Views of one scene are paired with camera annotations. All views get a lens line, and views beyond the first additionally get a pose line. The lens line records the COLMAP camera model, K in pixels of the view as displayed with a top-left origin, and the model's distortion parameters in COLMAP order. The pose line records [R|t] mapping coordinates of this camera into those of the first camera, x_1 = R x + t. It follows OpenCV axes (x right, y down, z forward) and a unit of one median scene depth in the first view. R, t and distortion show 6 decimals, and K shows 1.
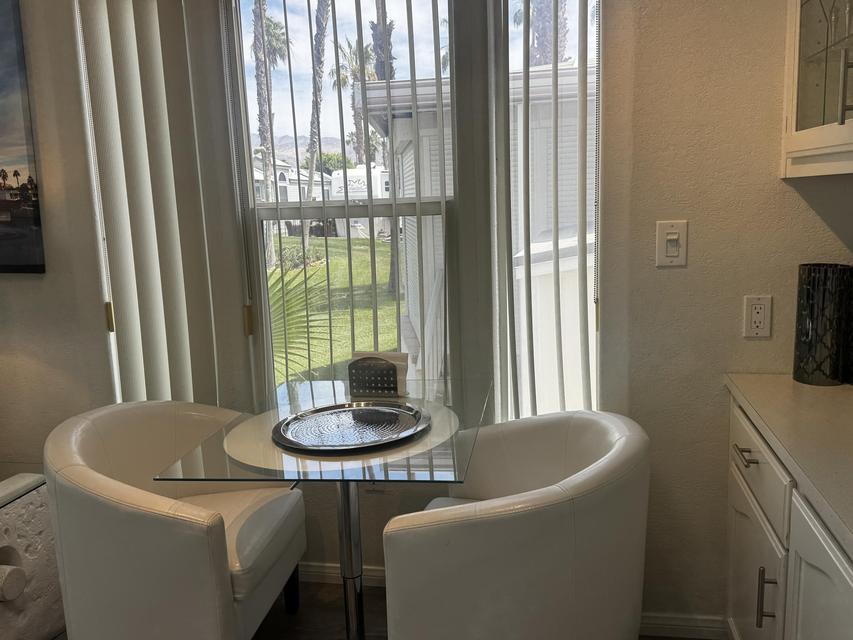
lens RADIAL K [[727.5, 0, 426.5], [0, 727.5, 320.0], [0, 0, 1]] dist [0.000967, -0.004093]
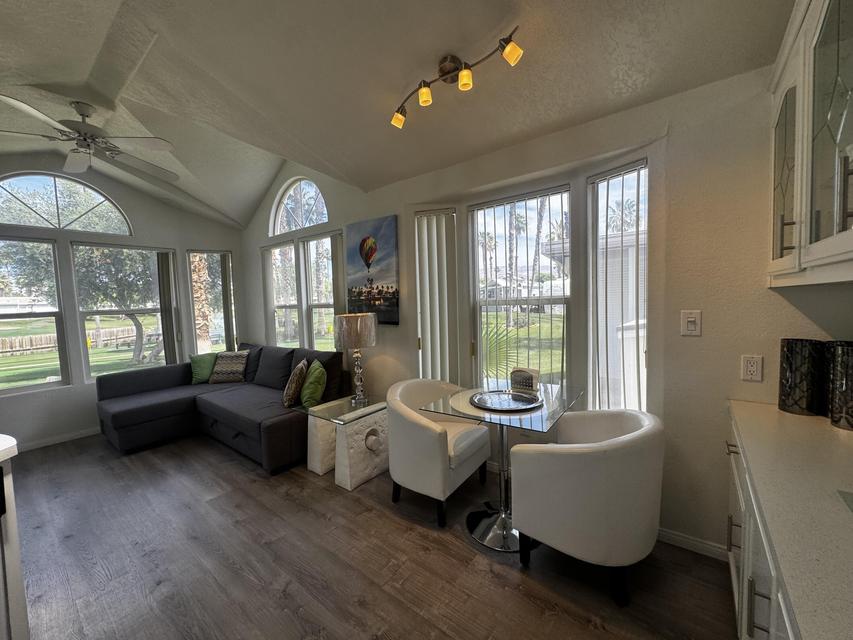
lens RADIAL K [[341.8, 0, 426.5], [0, 341.8, 320.0], [0, 0, 1]] dist [-0.002716, -0.000437]
pose [[0.893487, 0.034503, -0.447763, 0.118960], [-0.075249, 0.994450, -0.073527, -0.000457], [0.442741, 0.099389, 0.891124, -0.046934]]
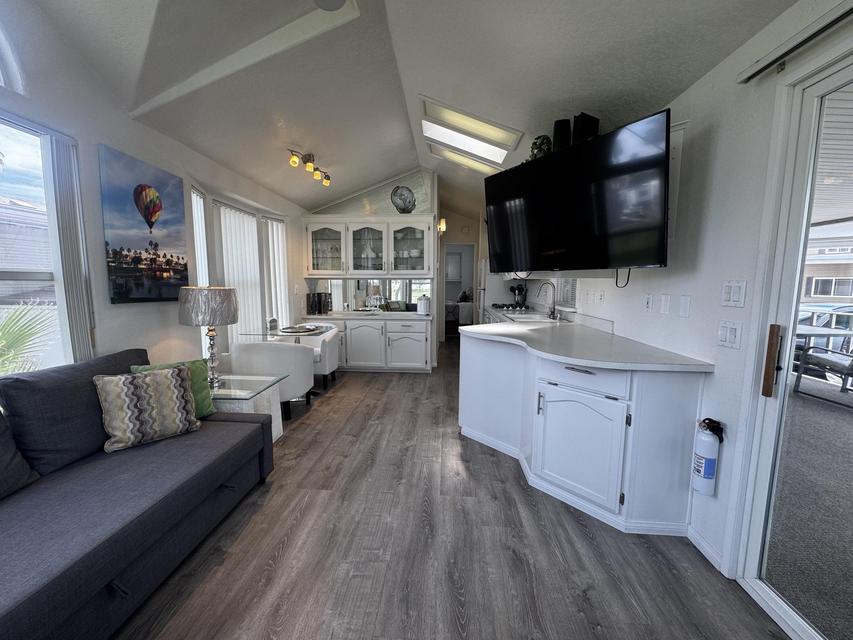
lens RADIAL K [[341.8, 0, 426.5], [0, 341.8, 320.0], [0, 0, 1]] dist [-0.002716, -0.000437]
pose [[-0.138535, -0.072363, 0.987710, -1.901745], [0.161928, 0.982250, 0.094675, 0.019949], [-0.977030, 0.173054, -0.124359, 0.426547]]
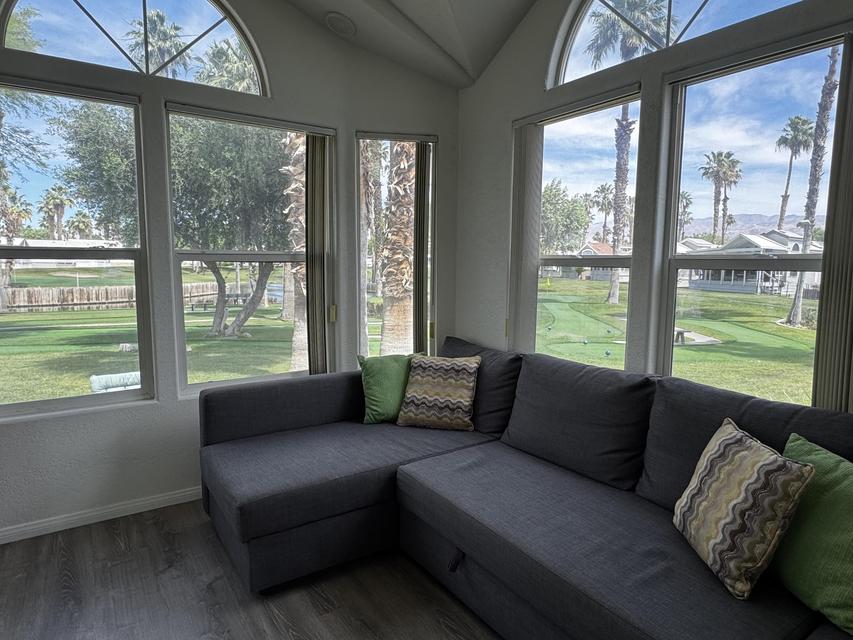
lens RADIAL K [[513.8, 0, 426.5], [0, 513.8, 320.0], [0, 0, 1]] dist [-0.006704, -0.001238]
pose [[0.713953, 0.123171, -0.689275, -0.855474], [-0.156541, 0.987568, 0.014329, 0.012031], [0.682470, 0.097669, 0.724359, 0.224570]]
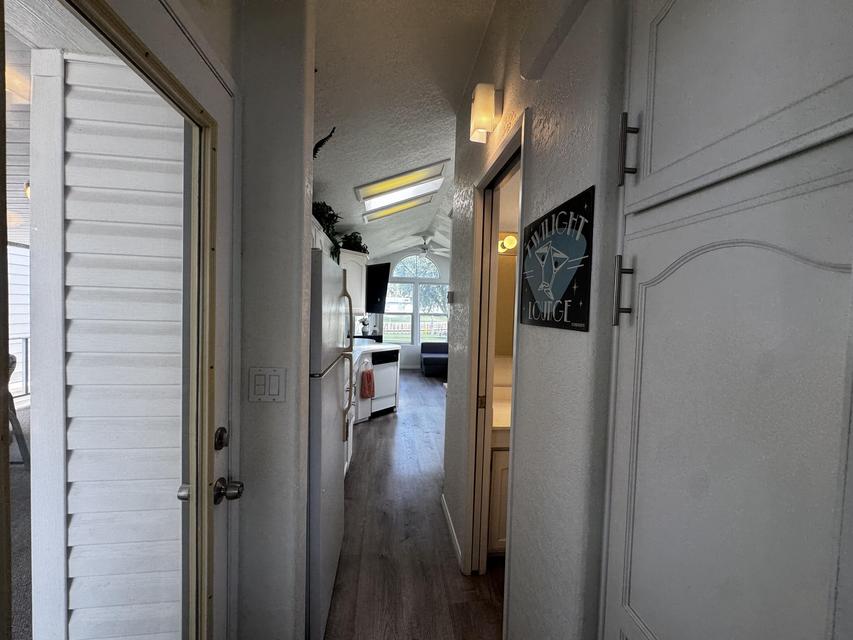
lens RADIAL K [[341.8, 0, 426.5], [0, 341.8, 320.0], [0, 0, 1]] dist [-0.002716, -0.000437]
pose [[0.305329, 0.077861, -0.949058, 1.463245], [-0.195238, 0.980597, 0.017636, -0.046321], [0.932017, 0.179908, 0.314606, -0.413370]]
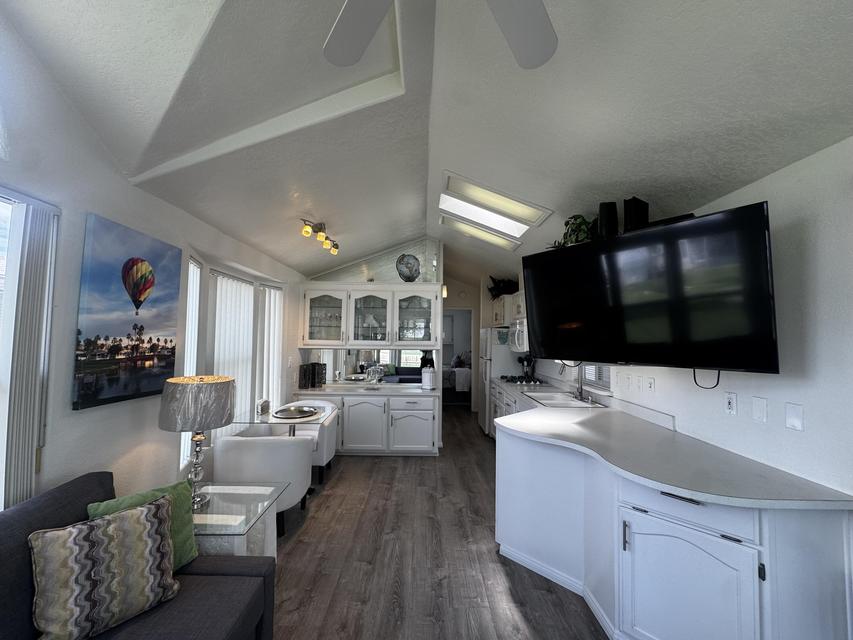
lens RADIAL K [[341.8, 0, 426.5], [0, 341.8, 320.0], [0, 0, 1]] dist [-0.002716, -0.000437]
pose [[-0.204624, 0.083989, 0.975231, -1.713929], [0.155010, 0.986520, -0.052436, -0.109193], [-0.966489, 0.140441, -0.214885, 0.560137]]
